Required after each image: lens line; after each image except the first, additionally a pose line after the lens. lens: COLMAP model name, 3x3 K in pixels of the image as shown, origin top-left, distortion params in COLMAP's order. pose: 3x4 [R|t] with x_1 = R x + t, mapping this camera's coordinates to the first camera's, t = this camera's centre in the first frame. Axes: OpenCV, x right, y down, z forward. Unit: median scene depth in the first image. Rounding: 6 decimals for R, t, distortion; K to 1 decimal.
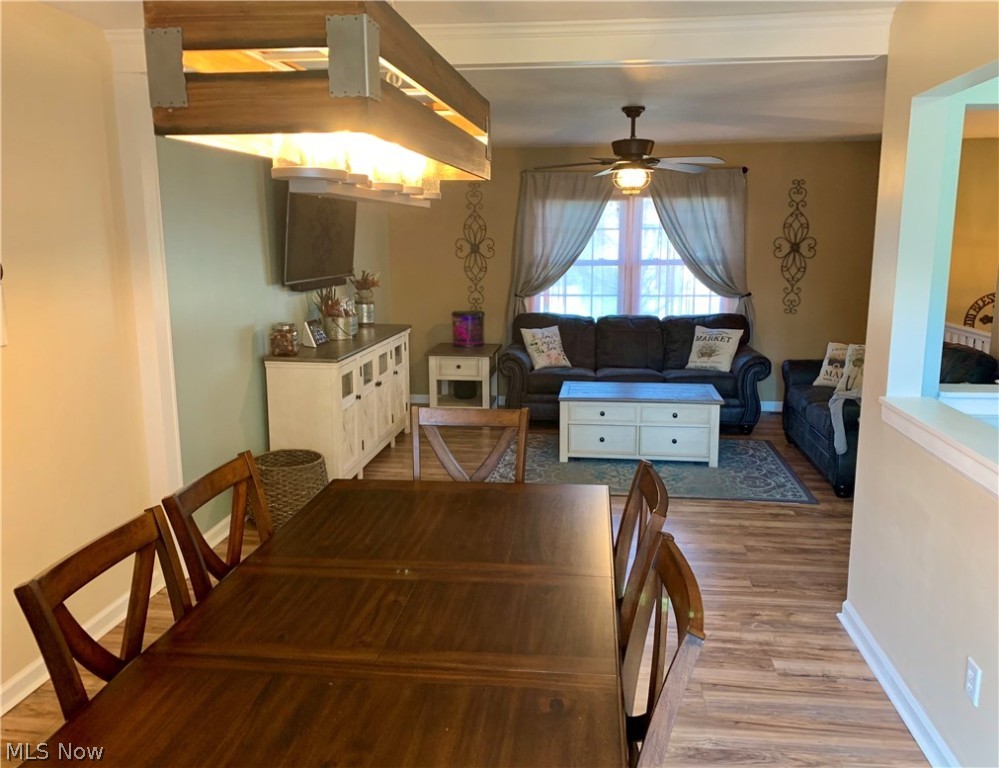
lens RADIAL K [[781.7, 0, 505.2], [0, 781.7, 387.9], [0, 0, 1]] dist [0.067297, -0.001034]
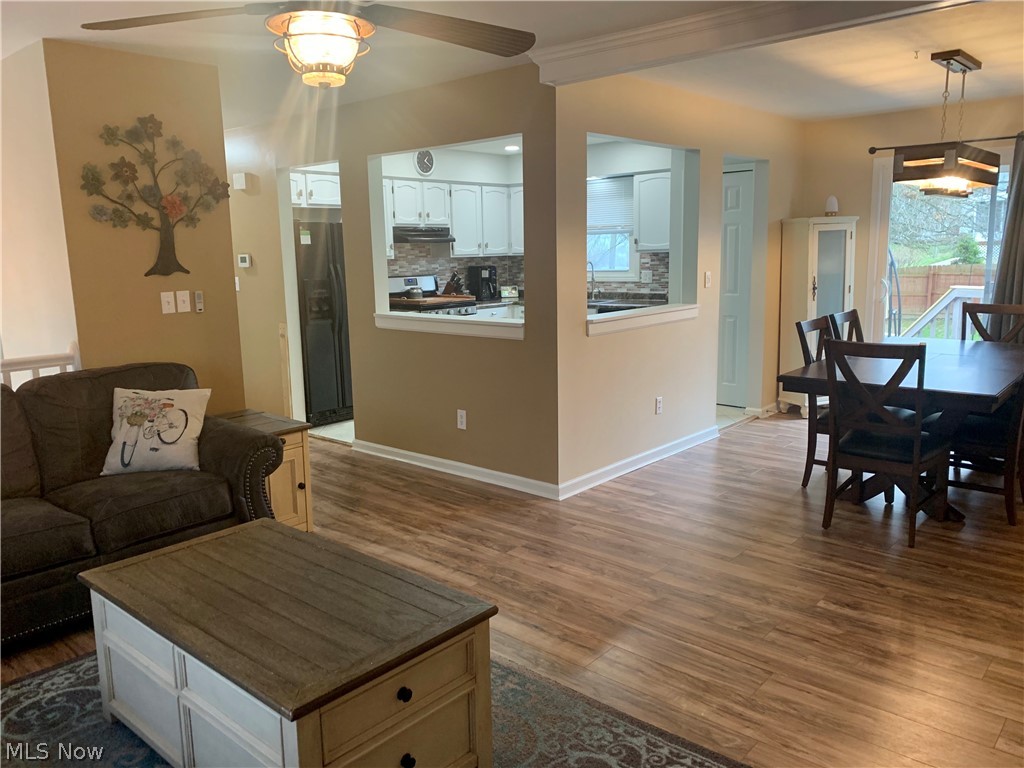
lens RADIAL K [[782.4, 0, 505.2], [0, 782.4, 375.8], [0, 0, 1]] dist [0.051654, -0.056960]
pose [[-0.820107, -0.072025, 0.567660, -0.121571], [0.132879, 0.940956, 0.311361, -0.170080], [-0.556568, 0.330779, -0.762114, 1.010172]]
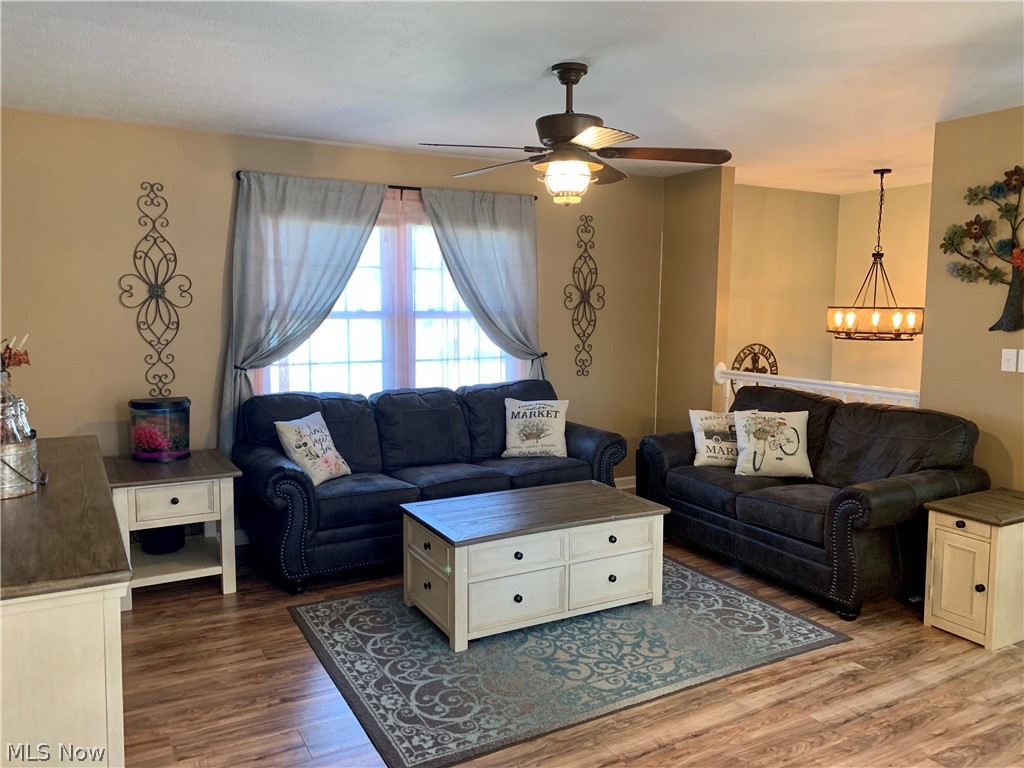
lens RADIAL K [[782.4, 0, 505.2], [0, 782.4, 375.8], [0, 0, 1]] dist [0.051654, -0.056960]
pose [[0.805990, -0.050070, 0.589807, -0.197509], [0.102037, 0.993253, -0.055117, -0.061270], [-0.583068, 0.104606, 0.805661, 0.414300]]
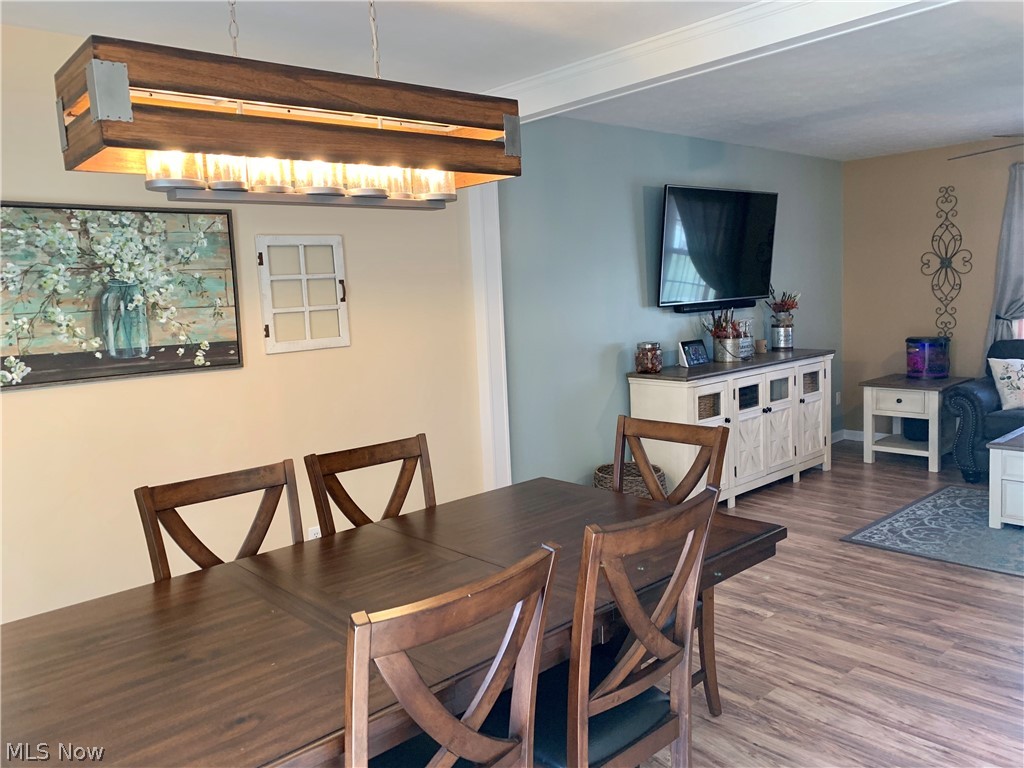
lens RADIAL K [[782.4, 0, 505.2], [0, 782.4, 375.8], [0, 0, 1]] dist [0.051654, -0.056960]
pose [[0.749811, 0.041128, -0.660373, 0.188569], [-0.080387, 0.996335, -0.029222, 0.005559], [0.656751, 0.074996, 0.750369, 0.070662]]
